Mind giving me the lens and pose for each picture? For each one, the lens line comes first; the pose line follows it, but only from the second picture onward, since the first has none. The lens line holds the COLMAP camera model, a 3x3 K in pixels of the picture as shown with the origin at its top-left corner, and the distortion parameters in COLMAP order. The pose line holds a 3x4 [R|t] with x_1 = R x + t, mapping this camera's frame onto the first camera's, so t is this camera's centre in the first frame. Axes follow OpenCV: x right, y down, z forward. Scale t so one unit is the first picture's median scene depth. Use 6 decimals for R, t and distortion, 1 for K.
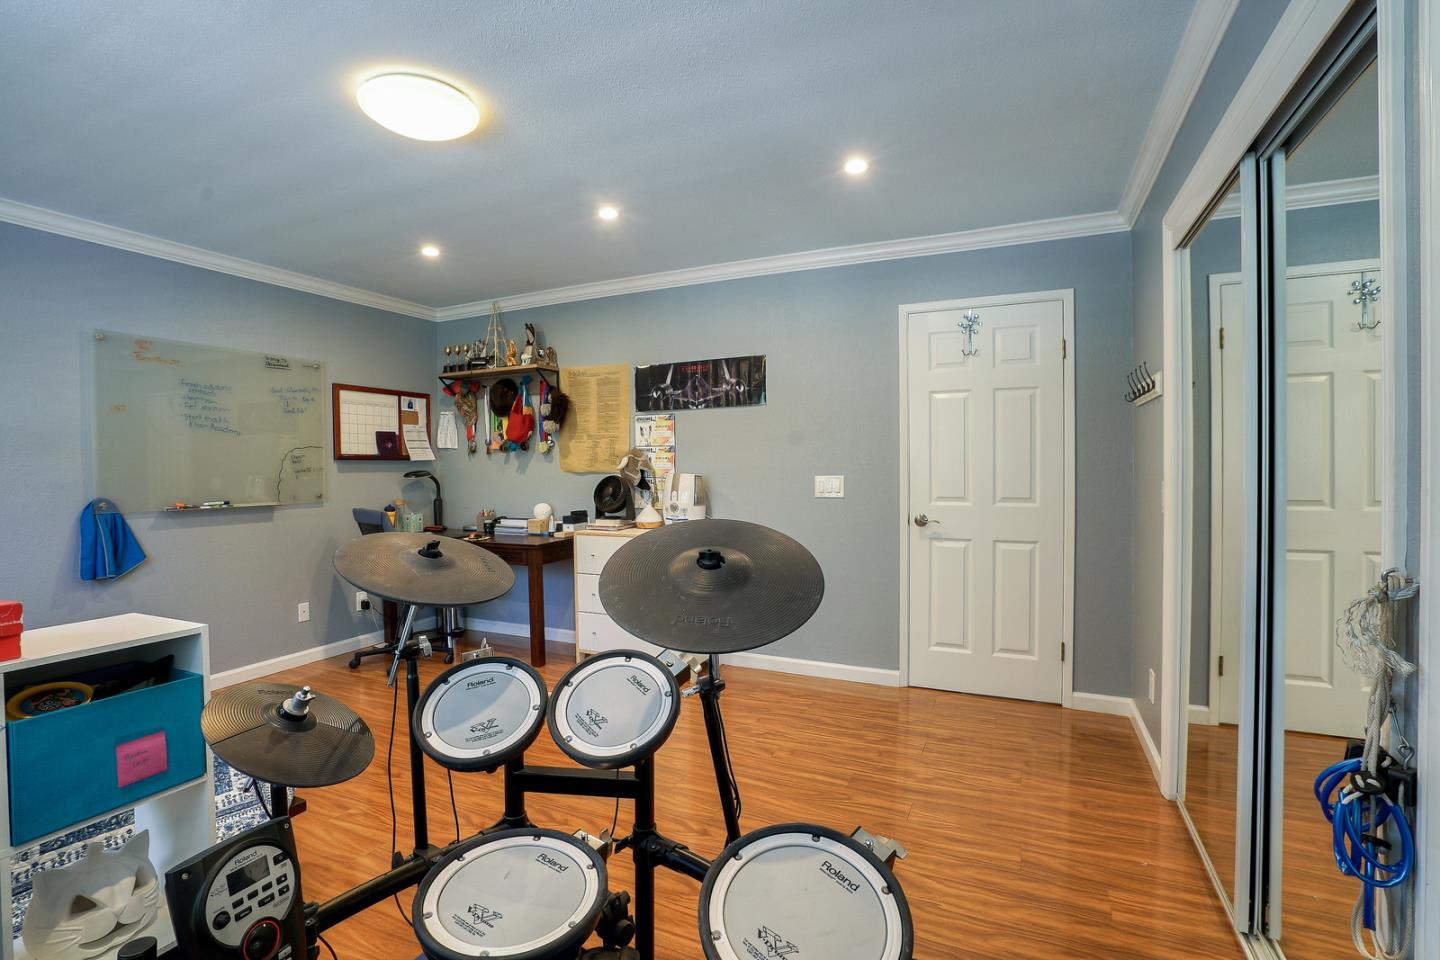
lens RADIAL K [[671.1, 0, 721.5], [0, 671.1, 476.6], [0, 0, 1]] dist [-0.057119, 0.023311]
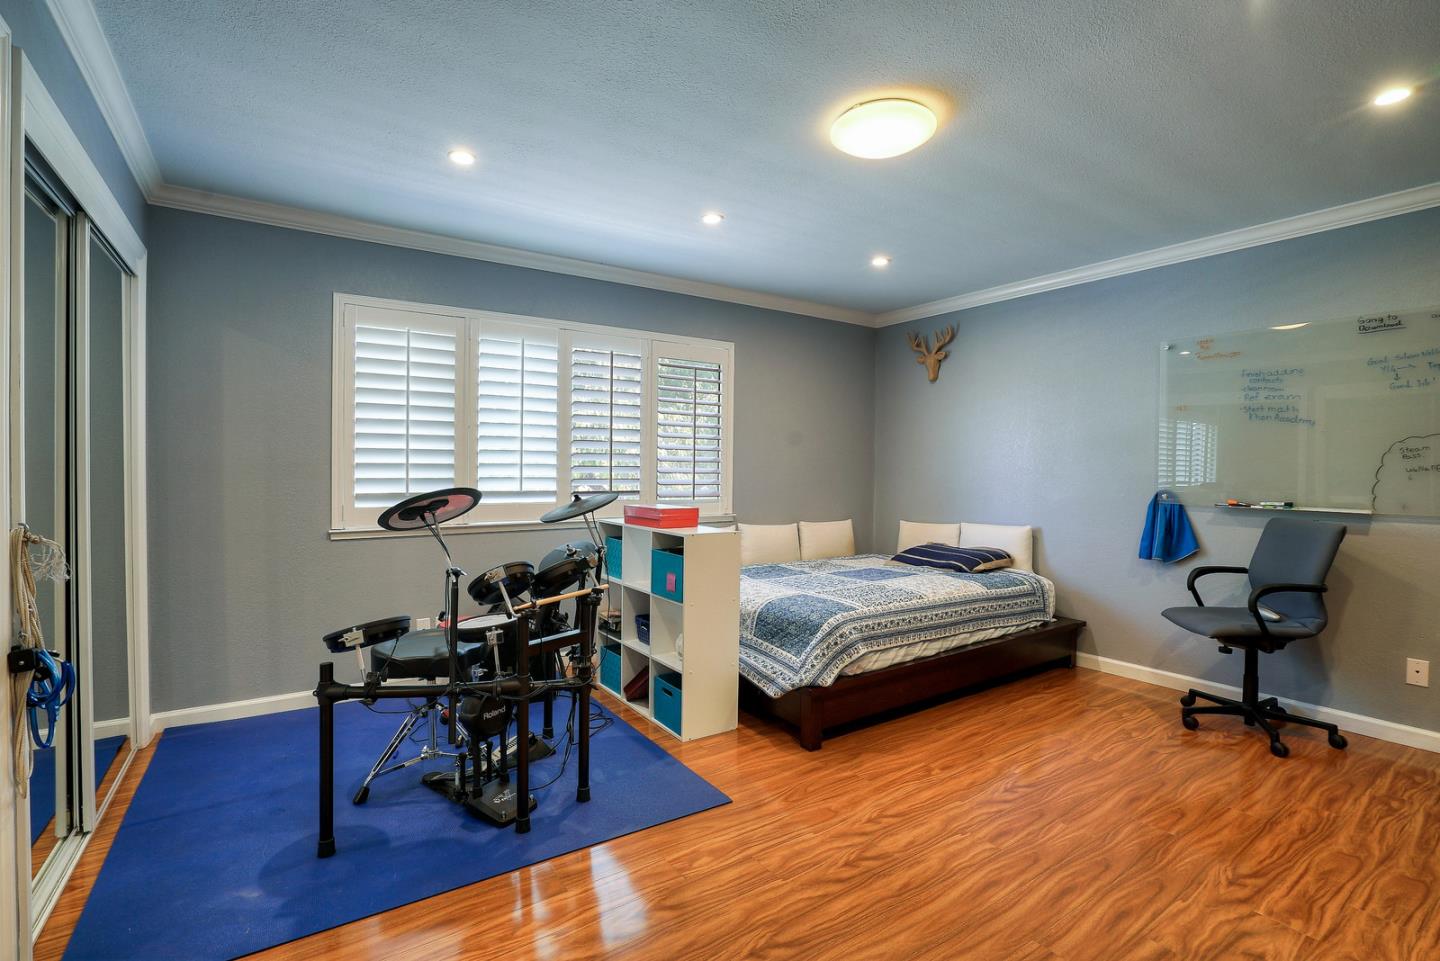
lens RADIAL K [[671.1, 0, 721.5], [0, 671.1, 477.1], [0, 0, 1]] dist [-0.057119, 0.023311]
pose [[-0.502396, 0.016583, -0.864479, 0.366152], [-0.019974, 0.999327, 0.030778, -0.007742], [0.864407, 0.032729, -0.501726, 0.794050]]
